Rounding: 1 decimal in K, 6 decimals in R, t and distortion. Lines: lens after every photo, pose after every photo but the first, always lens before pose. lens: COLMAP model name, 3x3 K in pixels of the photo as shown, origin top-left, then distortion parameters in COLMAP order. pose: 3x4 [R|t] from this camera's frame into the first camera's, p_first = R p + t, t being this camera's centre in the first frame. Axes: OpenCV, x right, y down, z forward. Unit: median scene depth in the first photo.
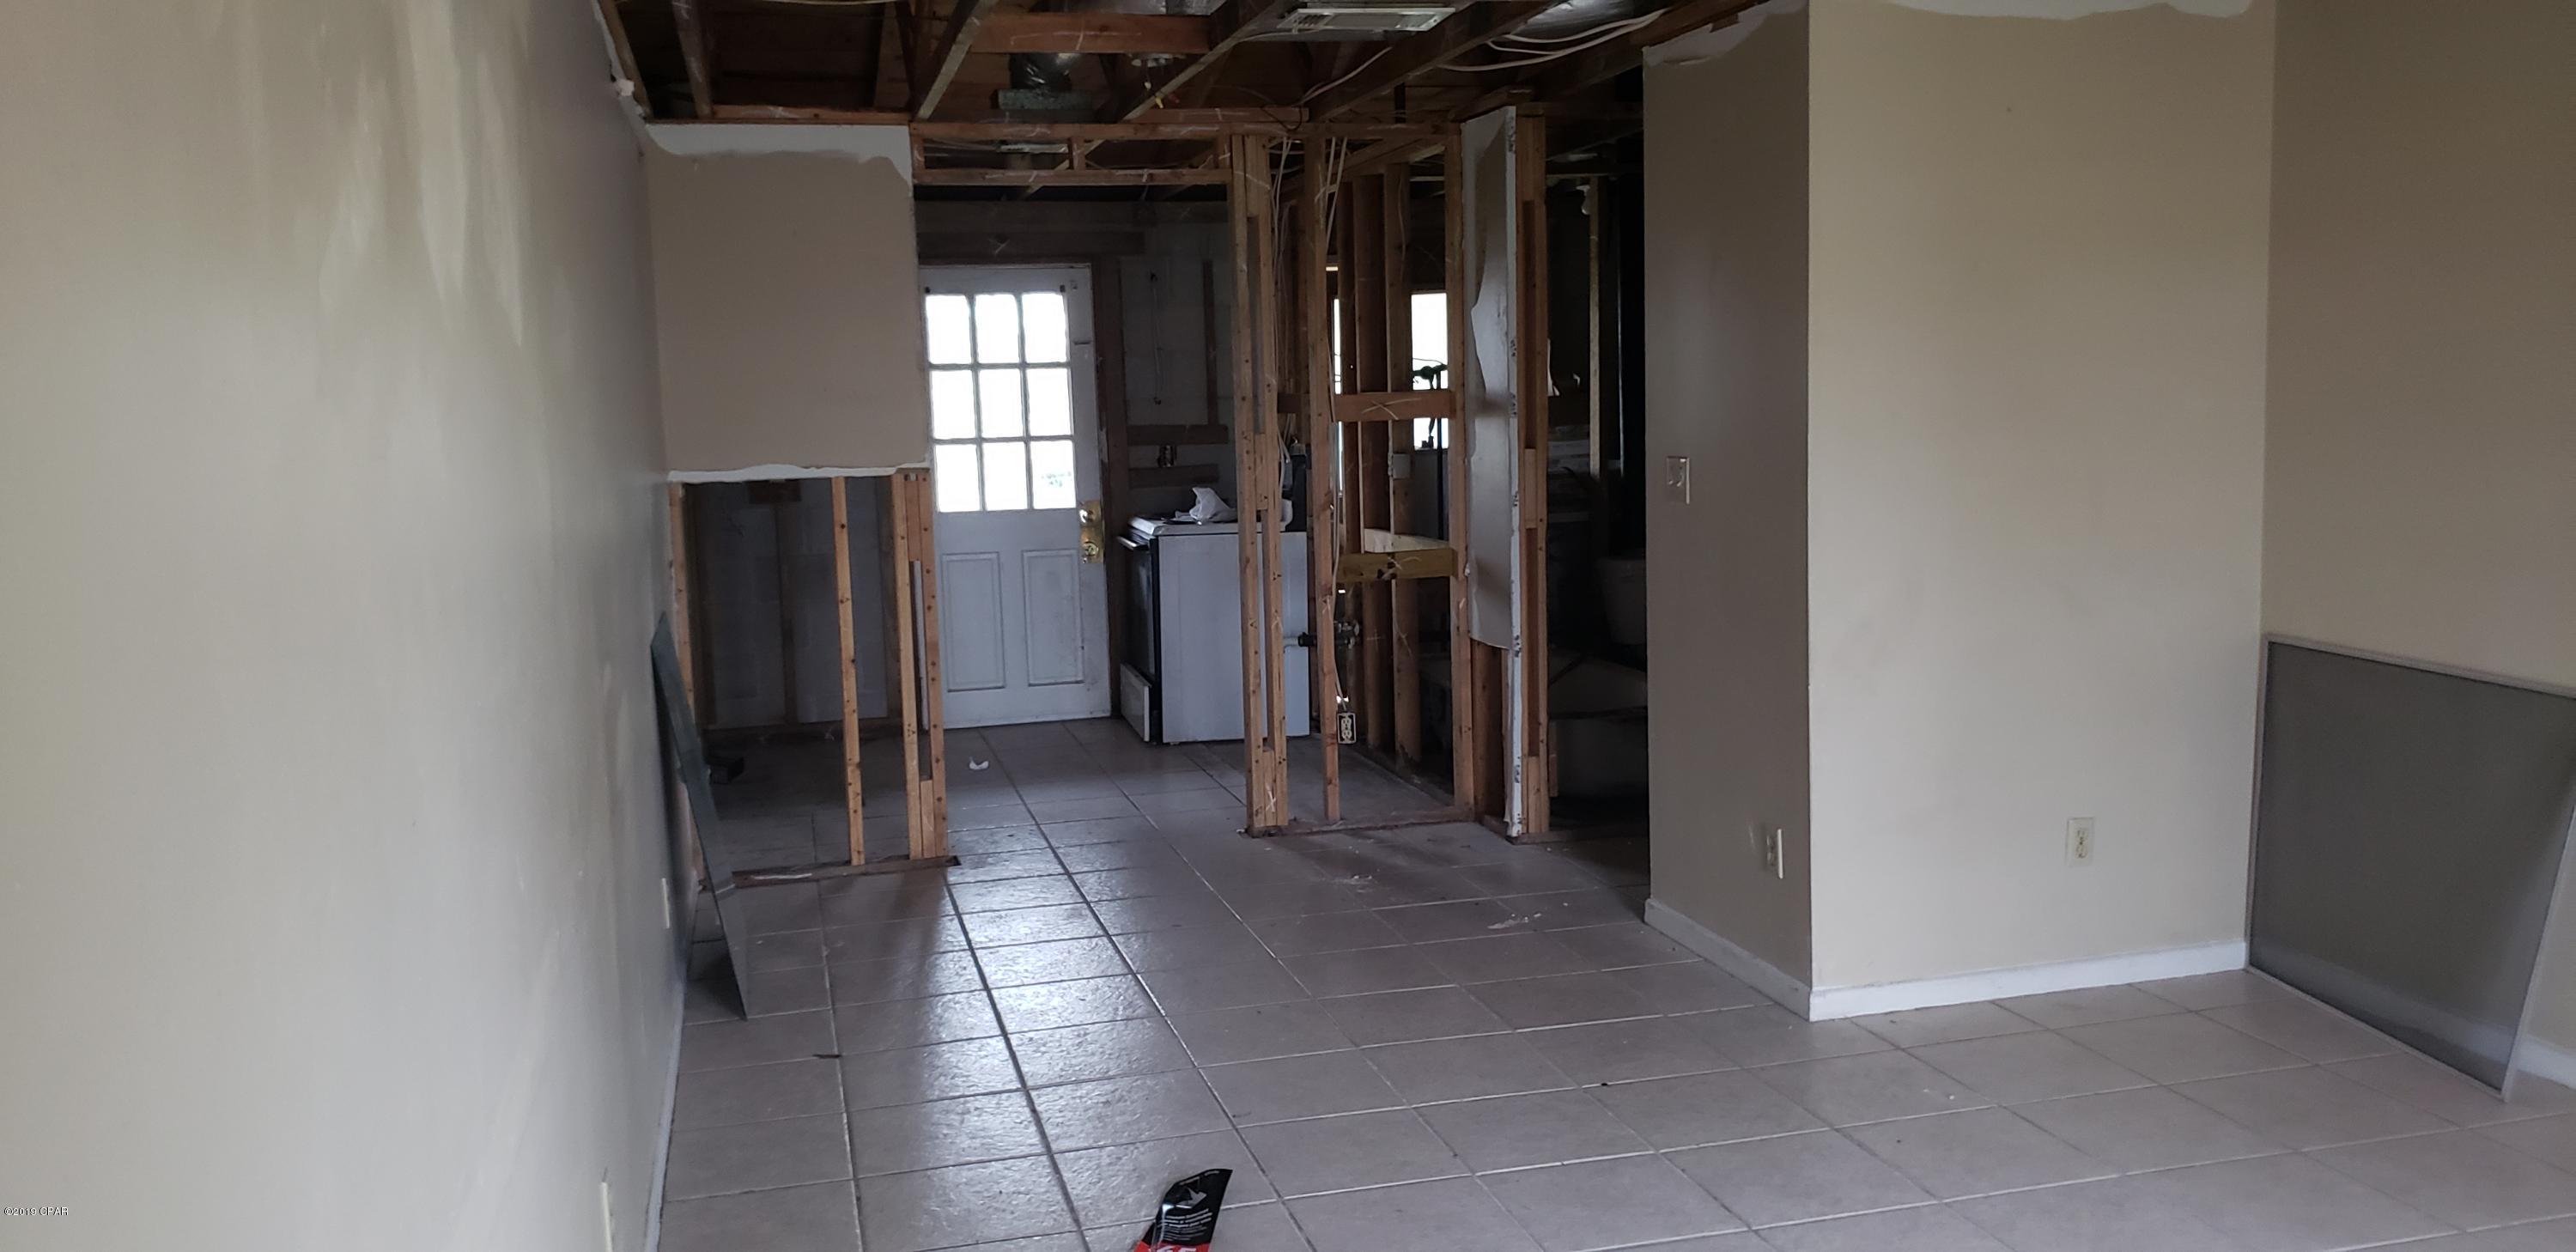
lens RADIAL K [[1974.2, 0, 1288.0], [0, 1974.2, 626.0], [0, 0, 1]] dist [0.054586, -0.003723]
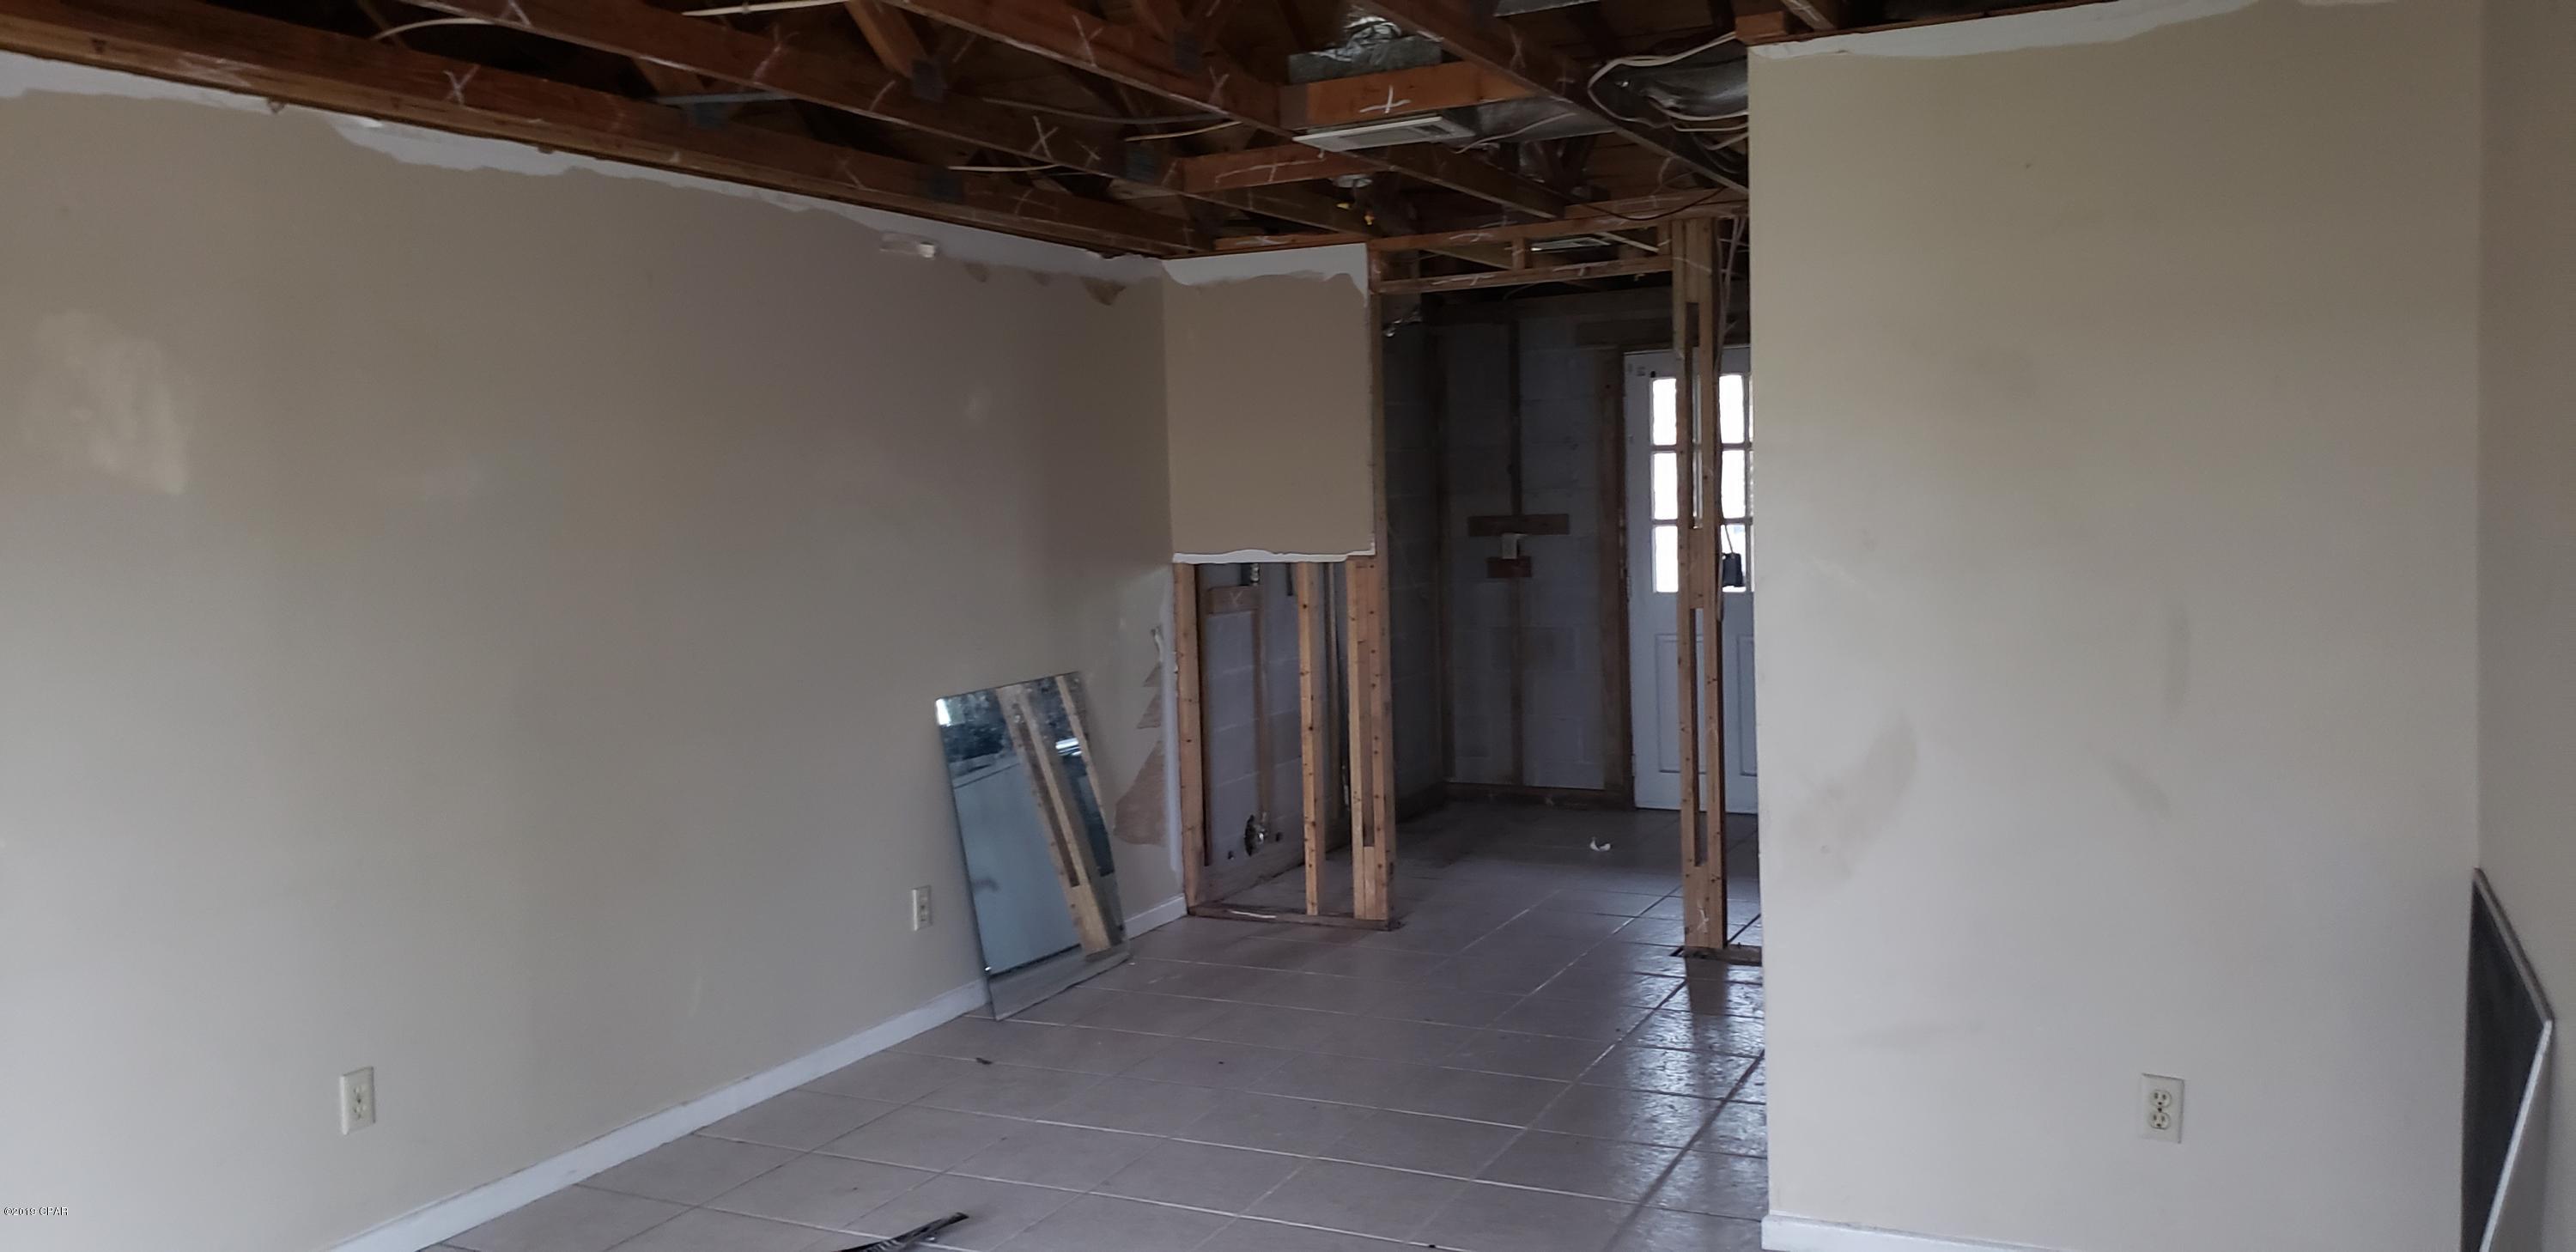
lens RADIAL K [[1974.2, 0, 1288.0], [0, 1974.2, 626.0], [0, 0, 1]] dist [0.054586, -0.003723]
pose [[0.751835, 0.052237, -0.657278, 0.490967], [-0.068633, 0.997642, 0.000780, -0.039606], [0.655769, 0.044525, 0.753648, 0.161550]]
